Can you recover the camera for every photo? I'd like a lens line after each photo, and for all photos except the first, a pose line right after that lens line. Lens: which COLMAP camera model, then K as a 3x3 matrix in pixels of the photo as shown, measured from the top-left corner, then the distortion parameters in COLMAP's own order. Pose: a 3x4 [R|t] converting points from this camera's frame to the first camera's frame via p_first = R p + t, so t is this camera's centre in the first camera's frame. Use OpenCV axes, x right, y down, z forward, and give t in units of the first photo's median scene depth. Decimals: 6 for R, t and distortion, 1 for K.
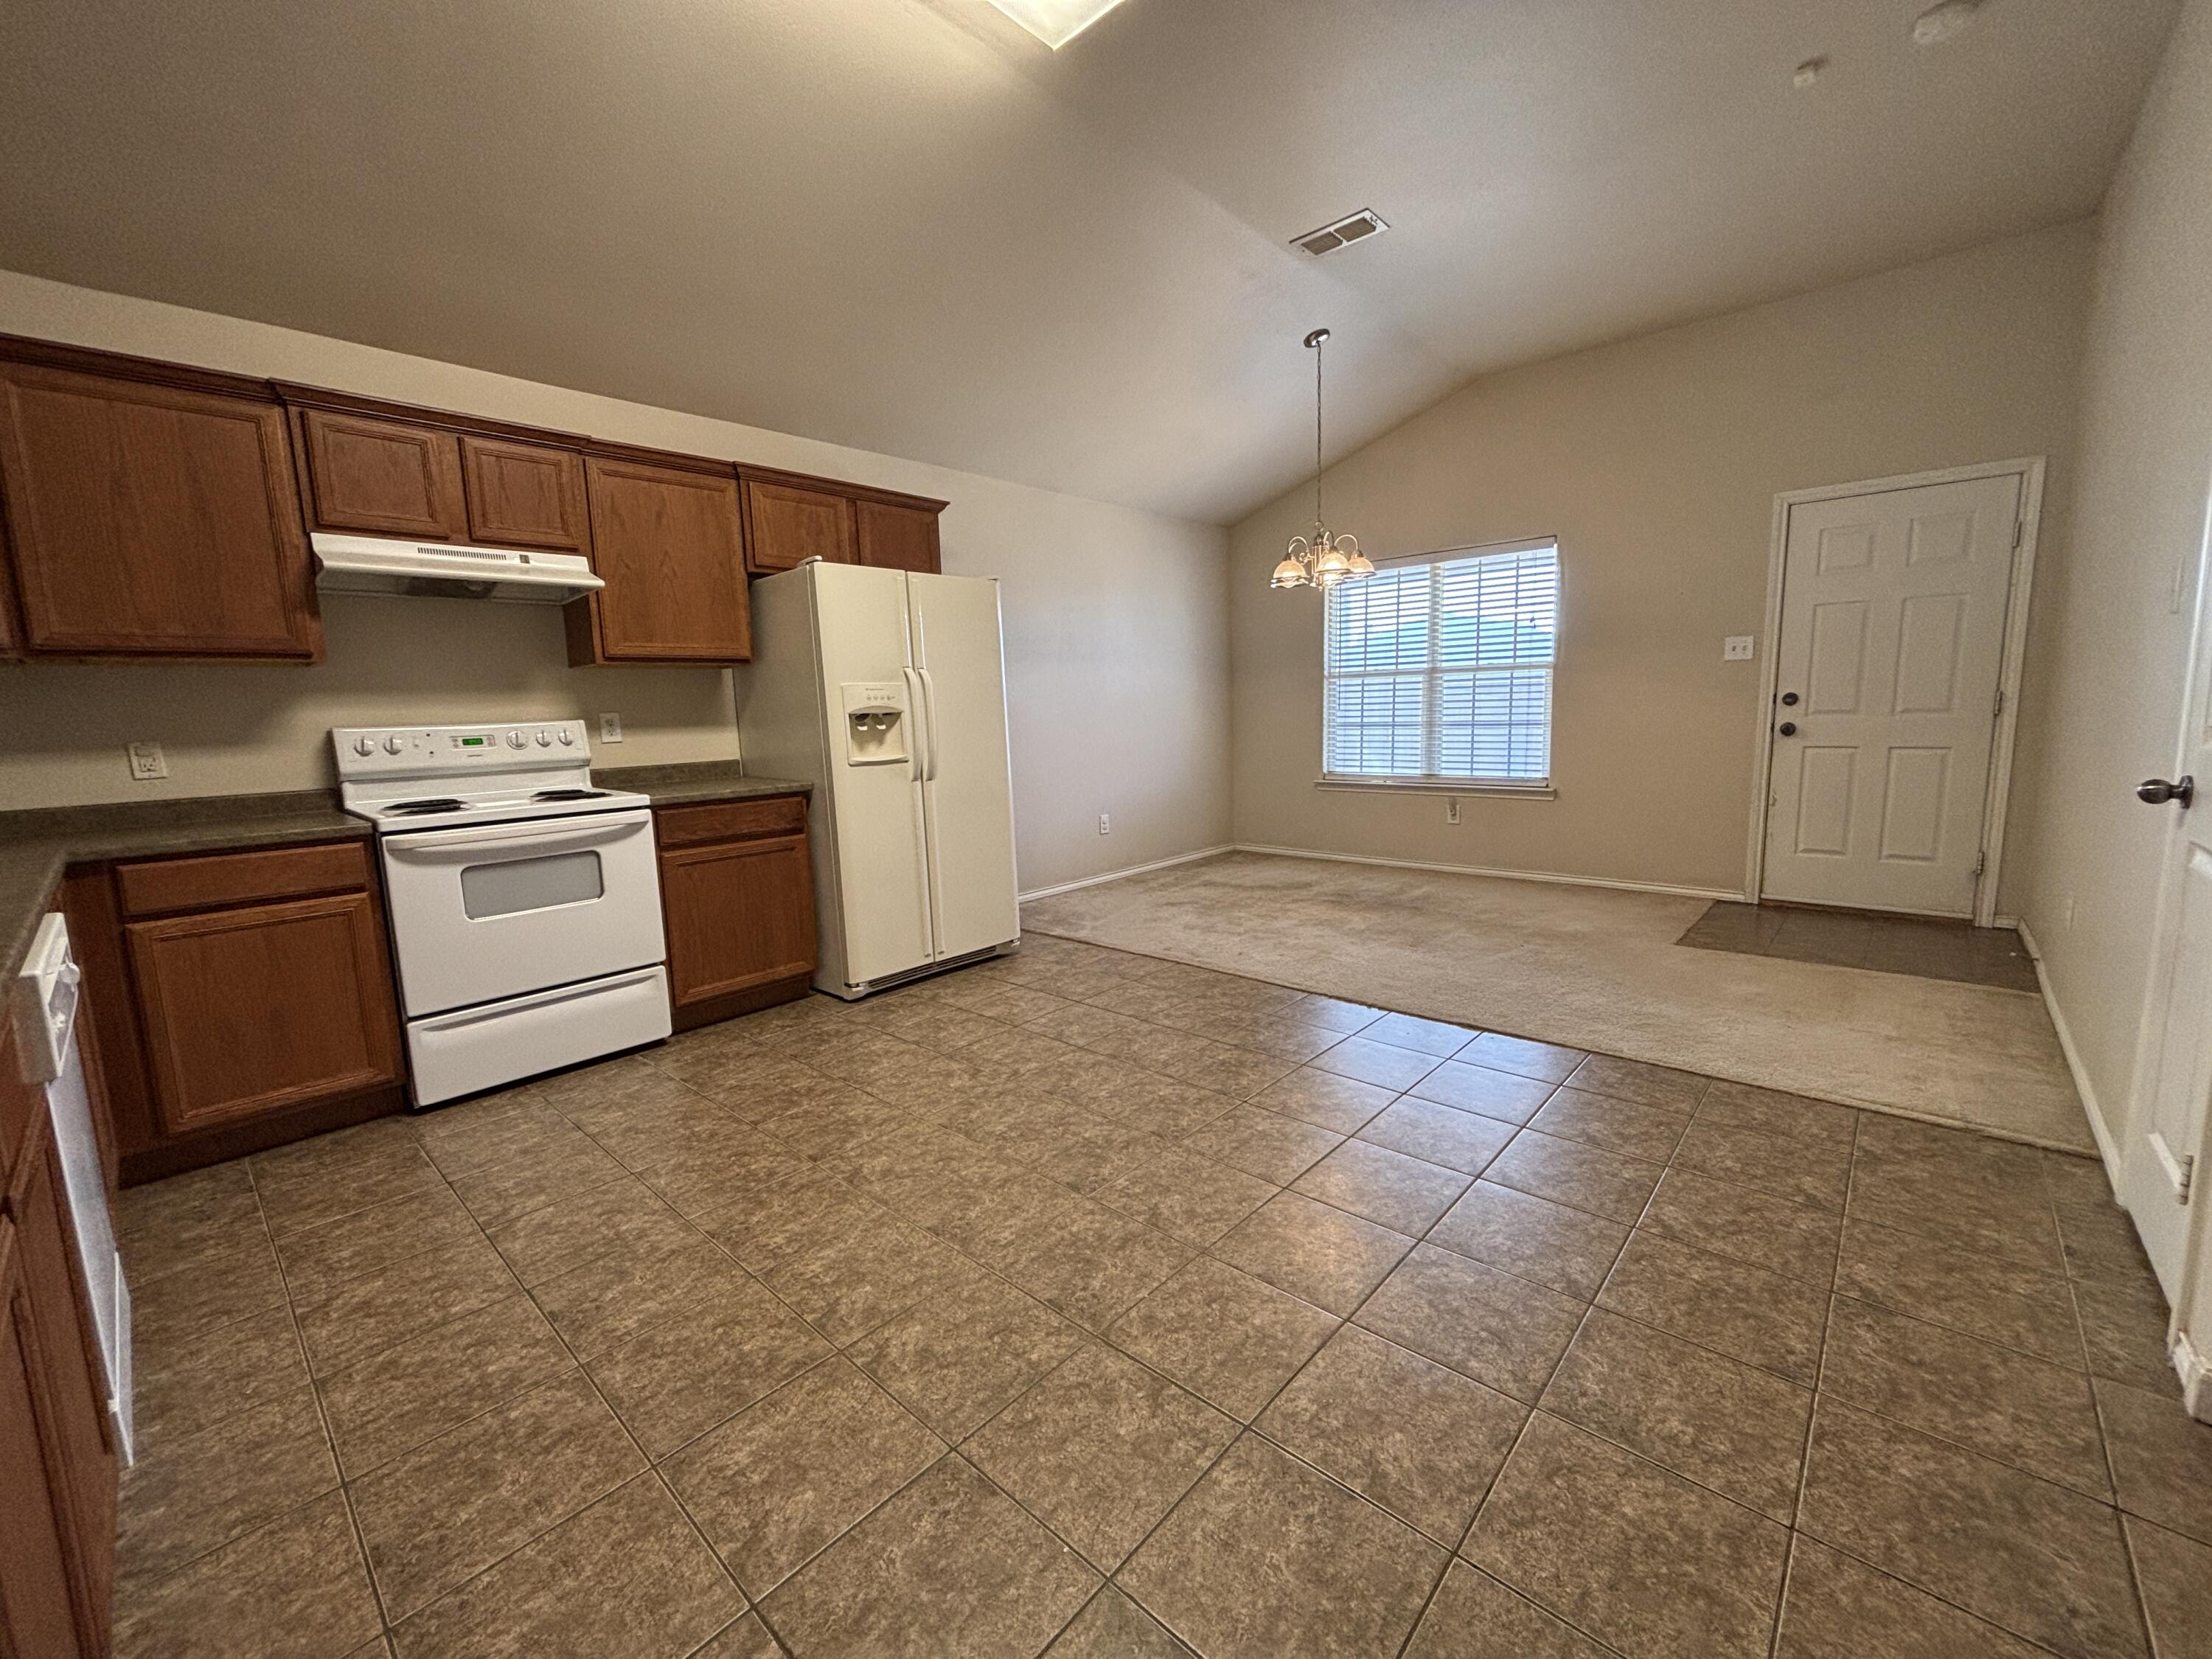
lens RADIAL K [[885.5, 0, 1107.7], [0, 885.5, 831.5], [0, 0, 1]] dist [-0.018117, -0.000354]
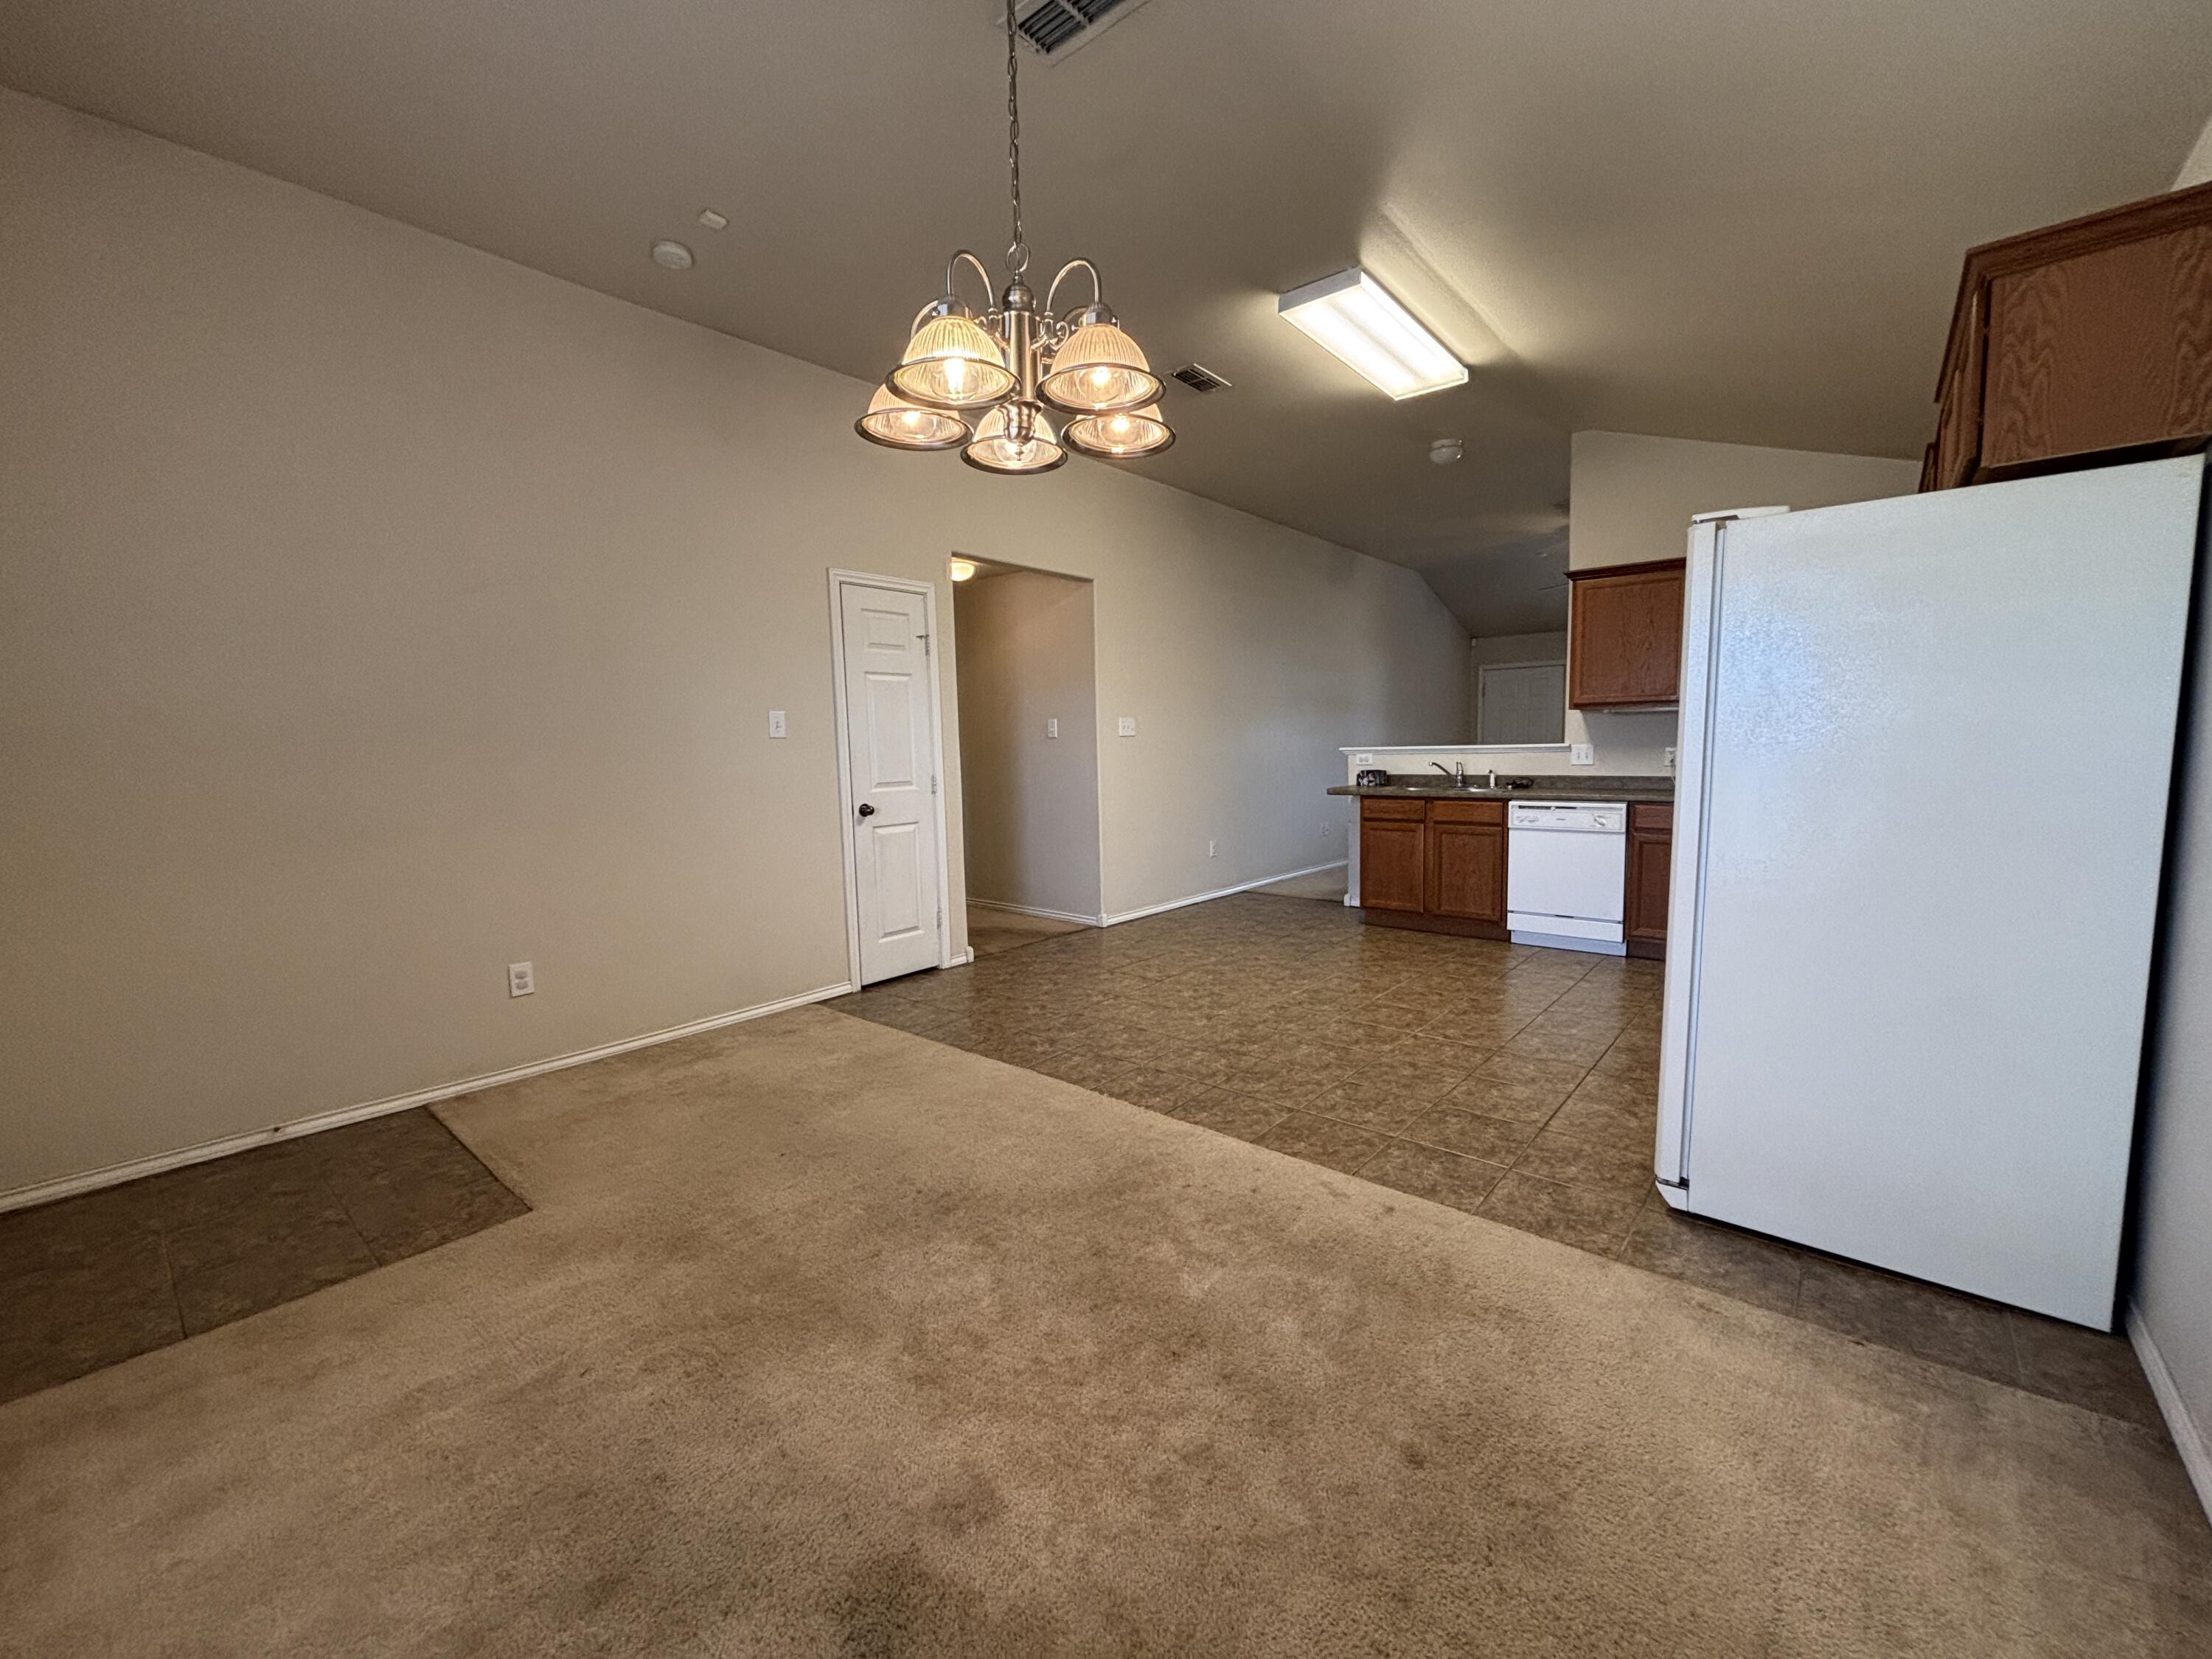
lens RADIAL K [[885.5, 0, 1103.6], [0, 885.5, 829.0], [0, 0, 1]] dist [-0.018117, -0.000354]
pose [[-0.997913, 0.060314, -0.023048, 0.473942], [0.053165, 0.970110, 0.236770, -0.461115], [0.036640, 0.235051, -0.971292, 2.862677]]
